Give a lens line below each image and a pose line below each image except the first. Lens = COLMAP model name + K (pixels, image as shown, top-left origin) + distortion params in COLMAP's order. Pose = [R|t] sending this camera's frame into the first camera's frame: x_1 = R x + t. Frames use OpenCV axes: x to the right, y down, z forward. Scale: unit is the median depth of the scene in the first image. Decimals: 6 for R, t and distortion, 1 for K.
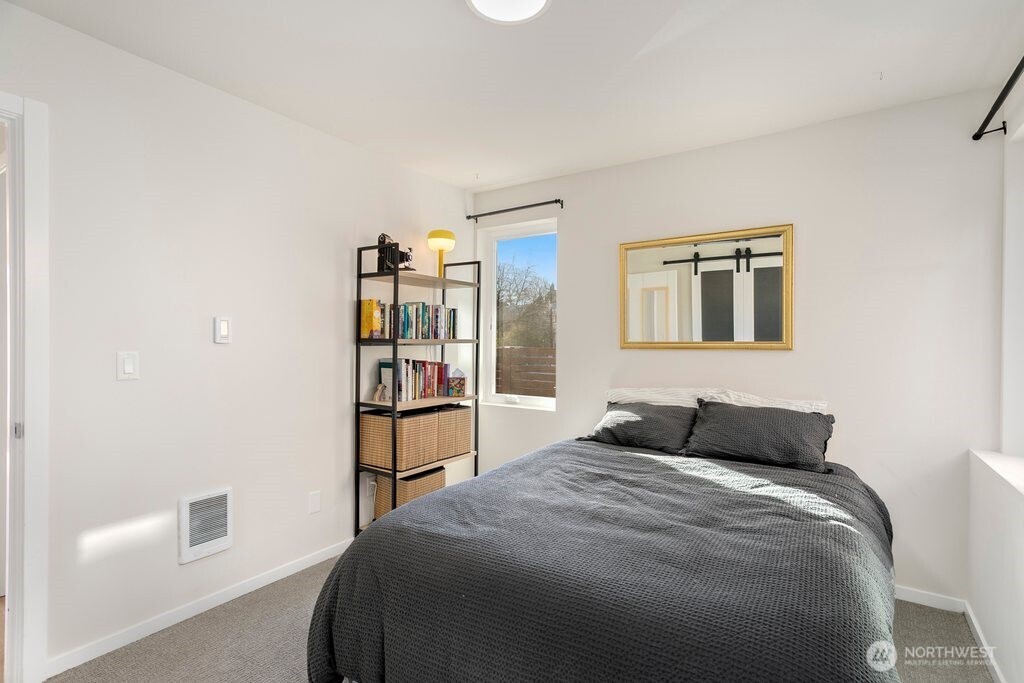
lens RADIAL K [[483.1, 0, 510.2], [0, 483.1, 343.4], [0, 0, 1]] dist [0.002892, 0.000645]
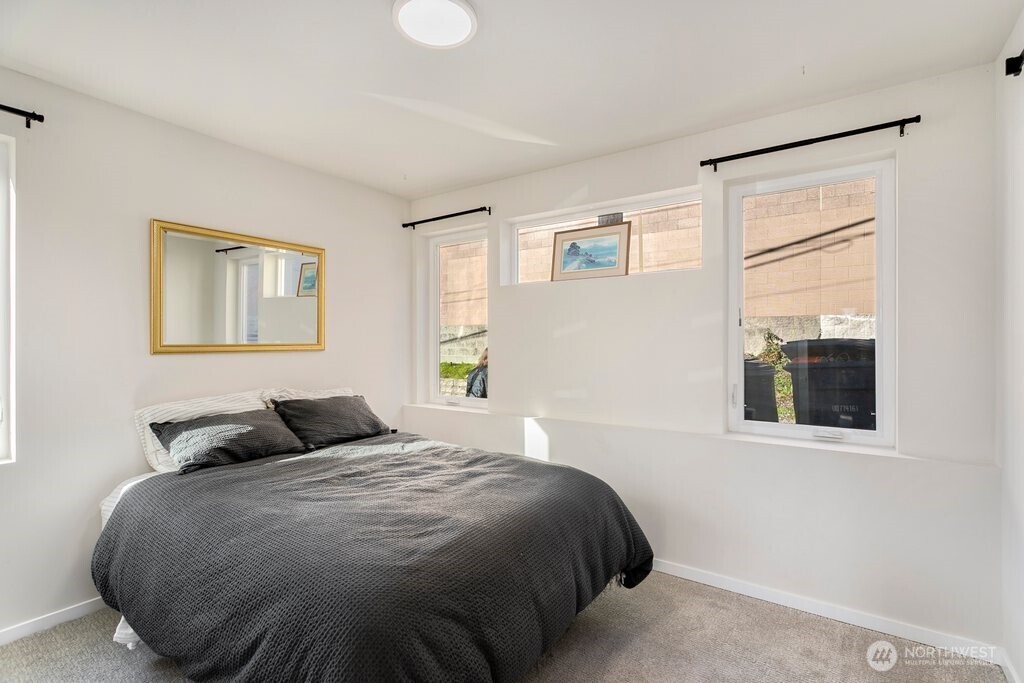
lens RADIAL K [[483.1, 0, 509.8], [0, 483.1, 339.6], [0, 0, 1]] dist [0.002892, 0.000645]
pose [[0.025537, 0.003694, 0.999667, -0.626073], [0.002900, 0.999989, -0.003769, -0.007834], [-0.999670, 0.002995, 0.025526, 0.471597]]
